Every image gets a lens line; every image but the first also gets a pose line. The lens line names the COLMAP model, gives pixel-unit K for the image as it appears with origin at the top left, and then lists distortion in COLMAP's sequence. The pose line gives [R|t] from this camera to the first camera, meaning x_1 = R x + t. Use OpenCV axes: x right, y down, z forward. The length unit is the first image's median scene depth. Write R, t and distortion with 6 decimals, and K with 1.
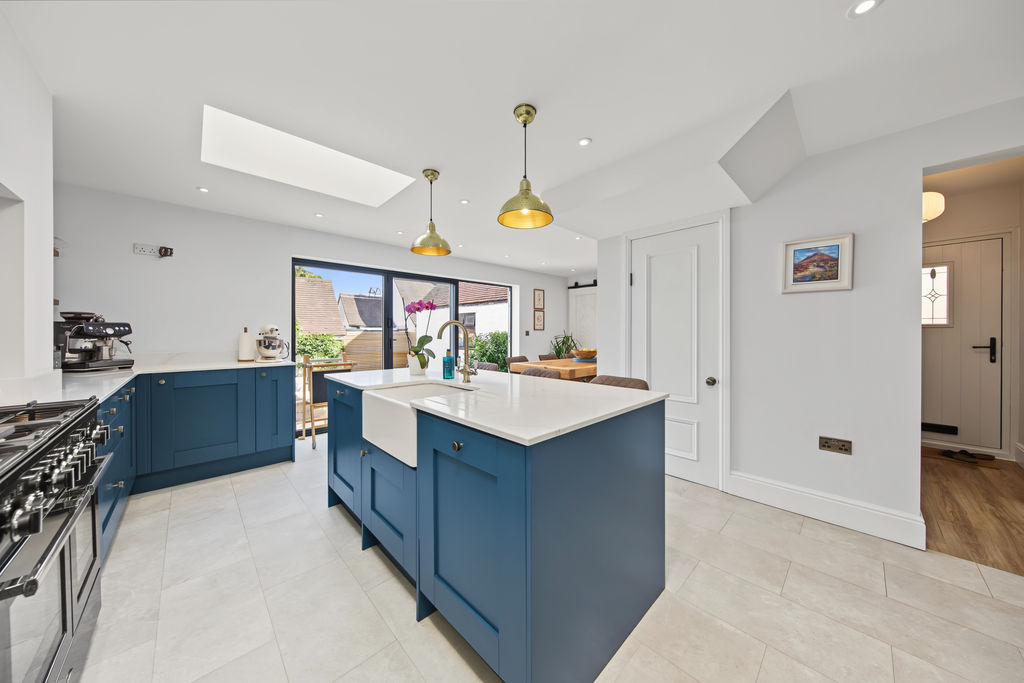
lens RADIAL K [[333.9, 0, 517.5], [0, 333.9, 334.2], [0, 0, 1]] dist [0.001830, 0.000067]
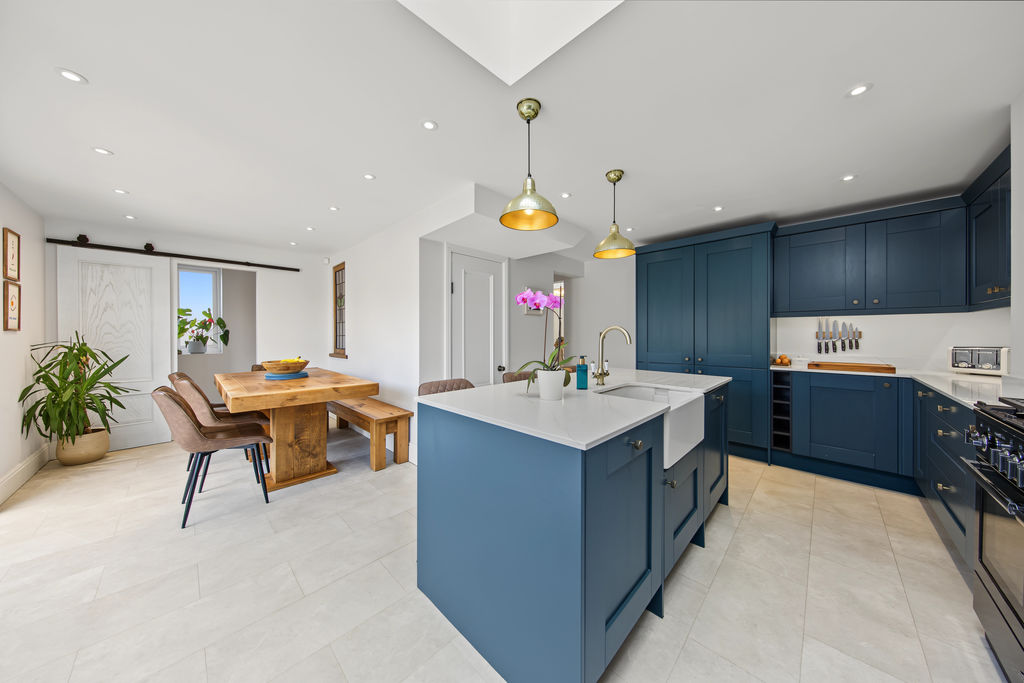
lens RADIAL K [[324.8, 0, 518.0], [0, 324.8, 338.3], [0, 0, 1]] dist [-0.002088, 0.000060]
pose [[-0.042674, -0.008991, 0.999049, -0.477687], [0.005125, 0.999944, 0.009218, -0.005245], [-0.999076, 0.005514, -0.042625, 0.545859]]
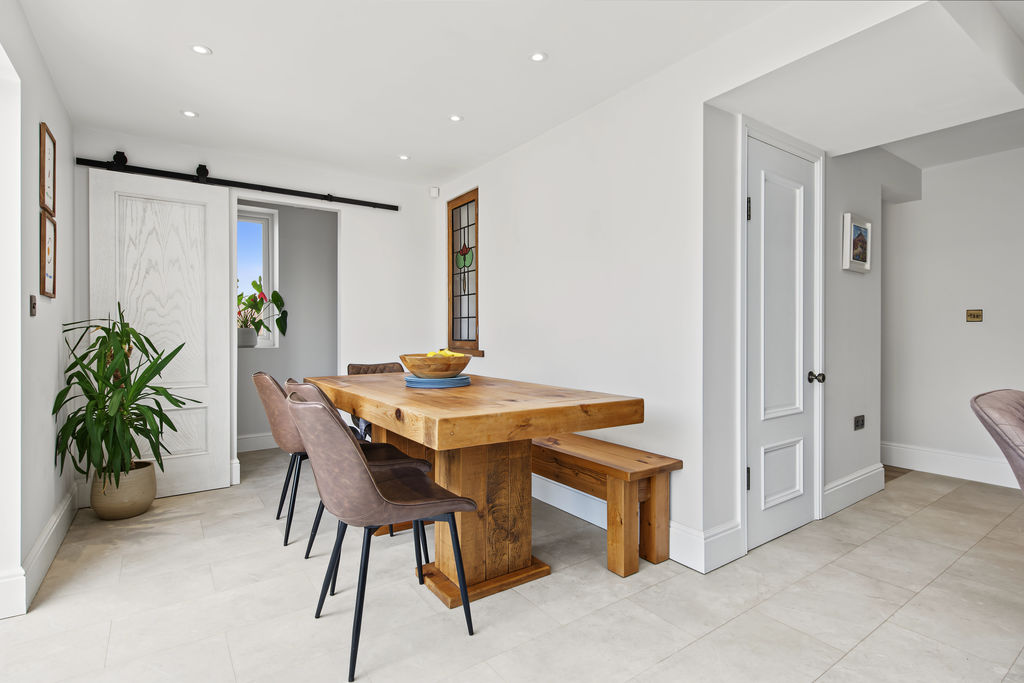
lens RADIAL K [[509.9, 0, 512.6], [0, 509.9, 339.0], [0, 0, 1]] dist [0.005063, -0.000437]
pose [[0.159245, -0.008384, 0.987204, -0.341905], [0.004198, 0.999961, 0.007816, 0.023523], [-0.987230, 0.002900, 0.159273, 0.815371]]
